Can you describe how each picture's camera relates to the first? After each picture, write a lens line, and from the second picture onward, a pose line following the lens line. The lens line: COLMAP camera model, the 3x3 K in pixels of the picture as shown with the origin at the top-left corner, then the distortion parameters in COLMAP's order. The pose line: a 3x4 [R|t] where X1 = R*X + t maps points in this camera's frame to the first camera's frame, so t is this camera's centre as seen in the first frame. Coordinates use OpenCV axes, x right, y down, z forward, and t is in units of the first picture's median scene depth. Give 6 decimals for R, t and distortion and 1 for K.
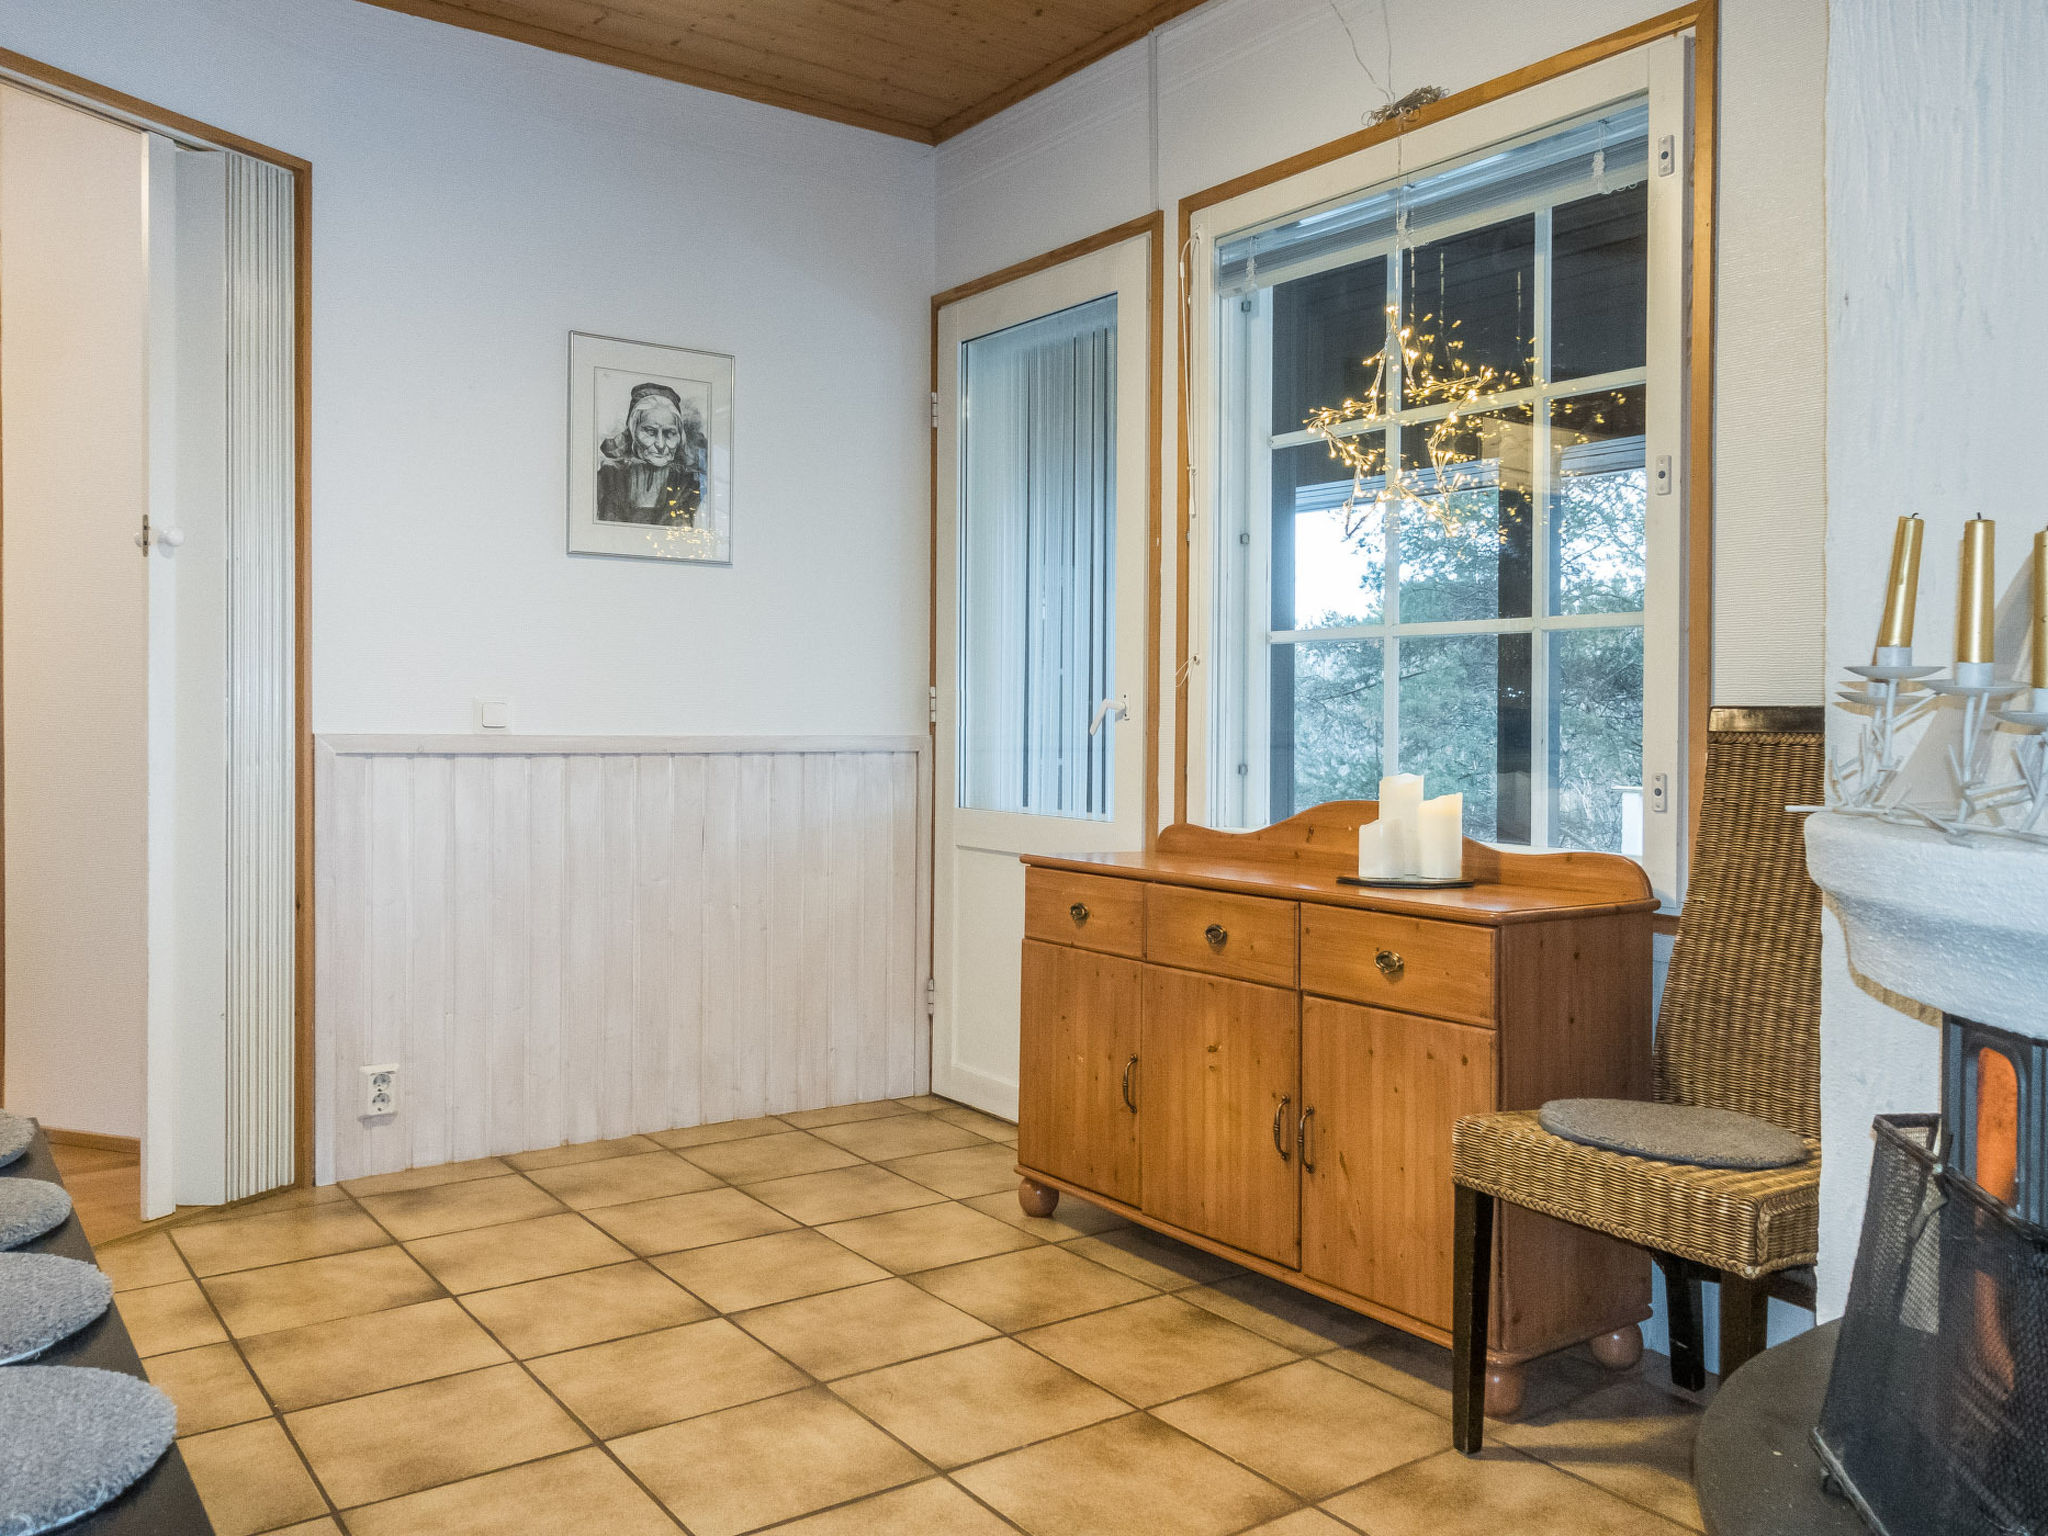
lens RADIAL K [[1652.9, 0, 1022.4], [0, 1652.9, 729.2], [0, 0, 1]] dist [-0.001467, -0.010181]
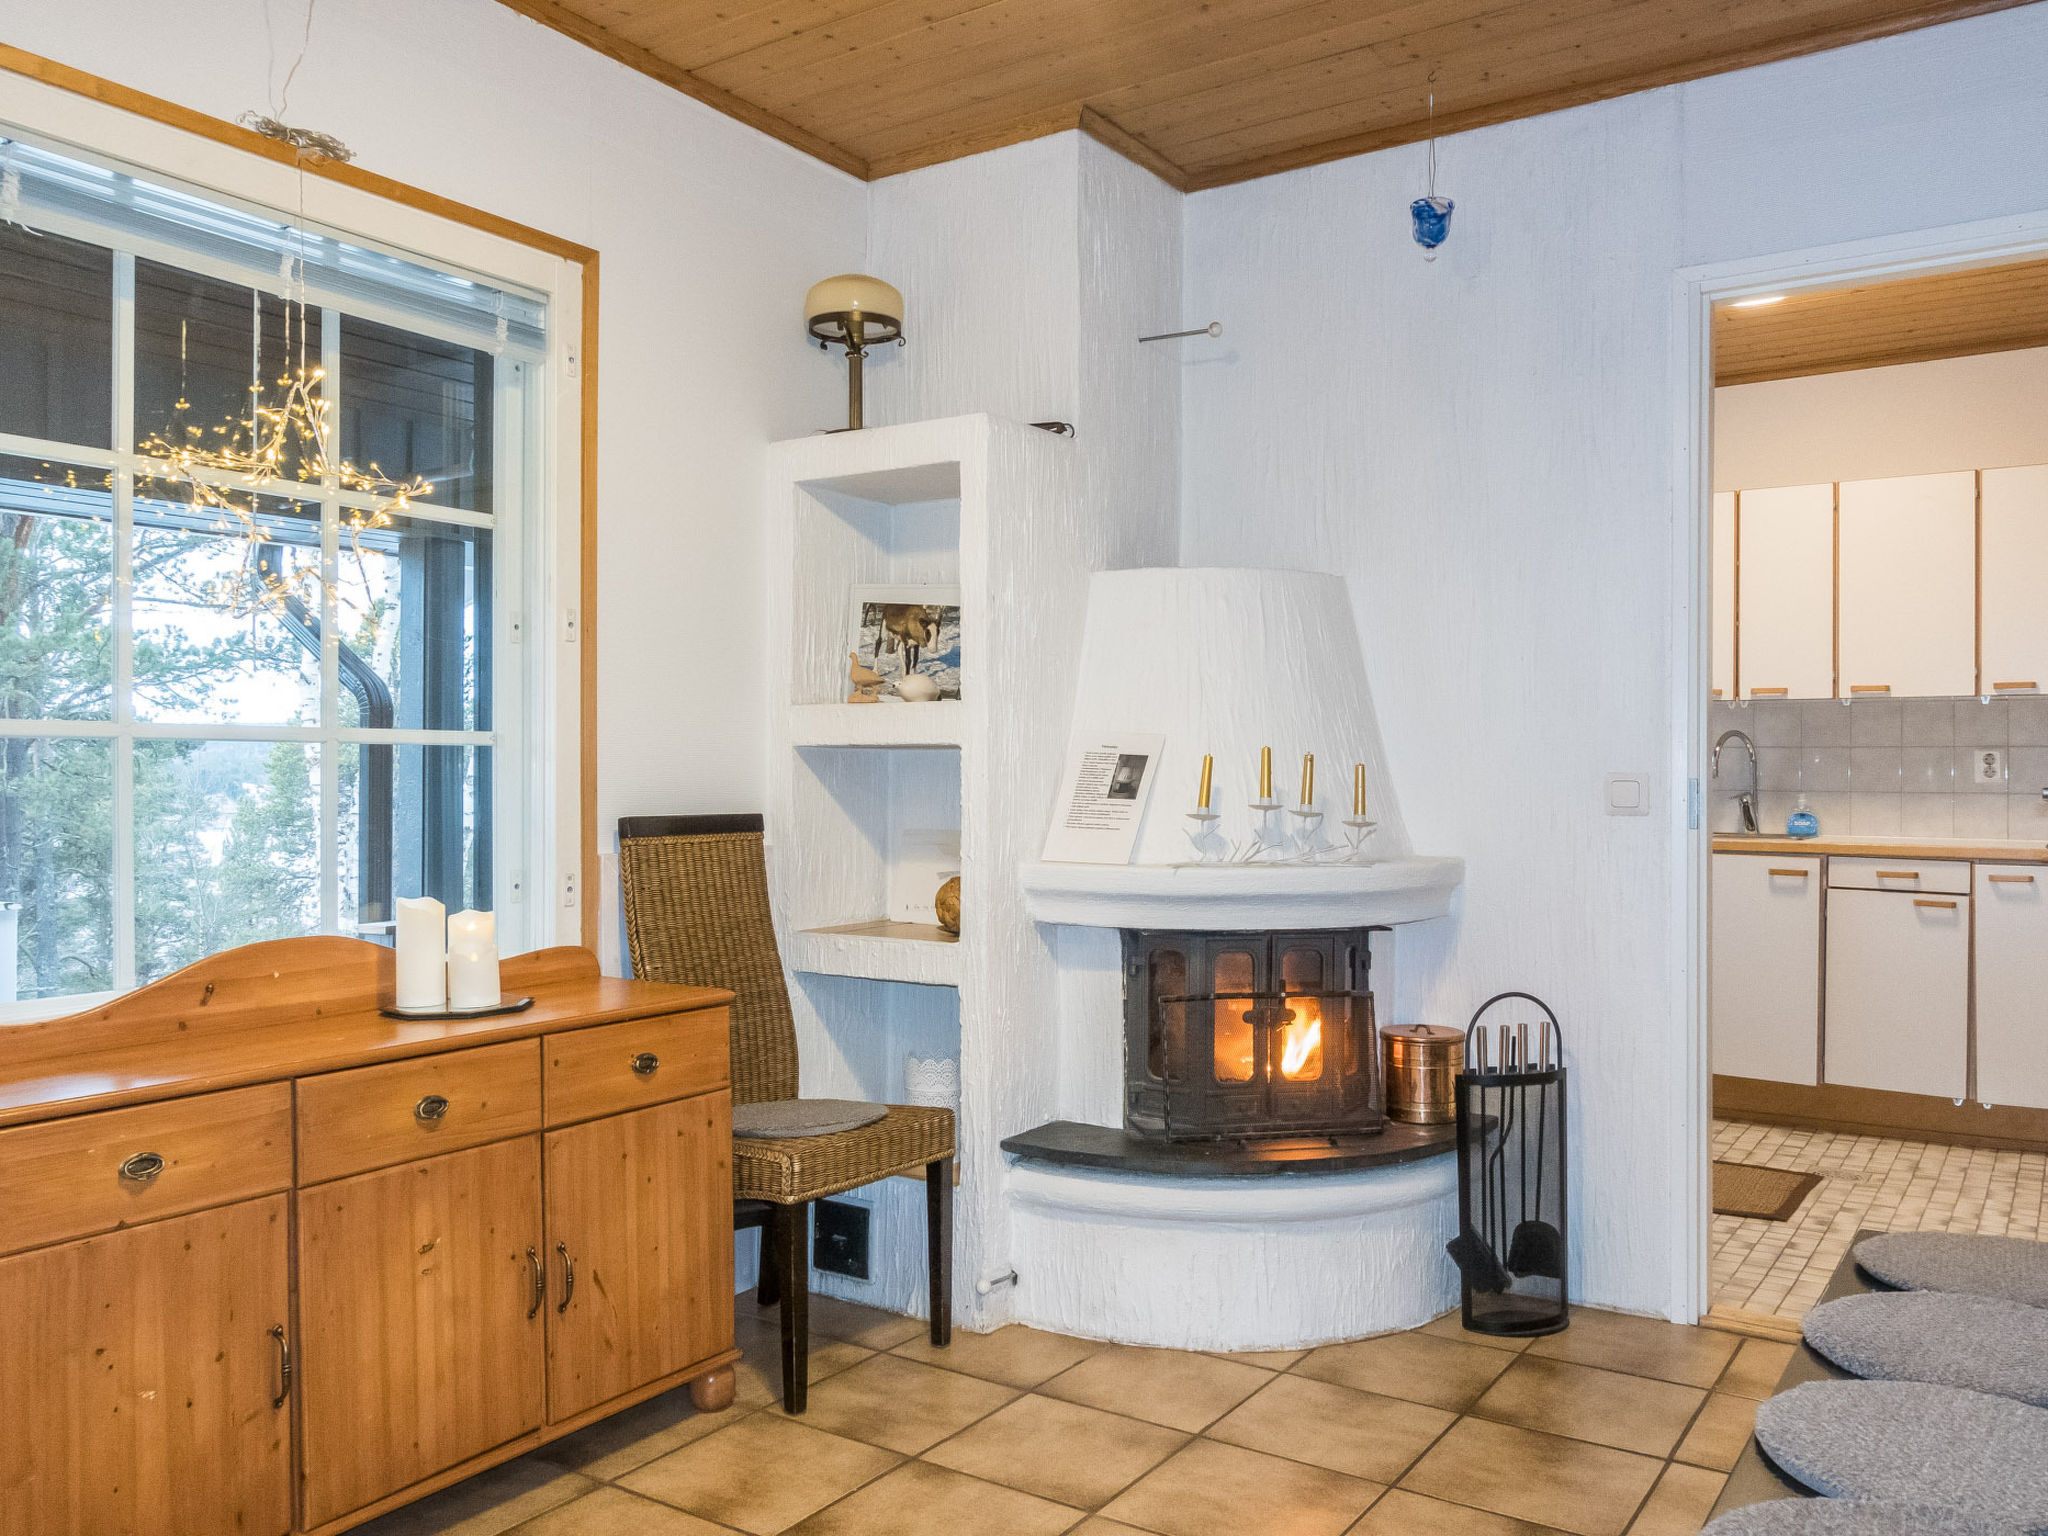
lens RADIAL K [[1587.5, 0, 1045.2], [0, 1587.5, 798.4], [0, 0, 1]] dist [-0.003726, -0.045340]
pose [[-0.373025, -0.014721, 0.927705, -0.775109], [0.012130, 0.999711, 0.020741, -0.046020], [-0.927742, 0.018989, -0.372739, 1.068486]]
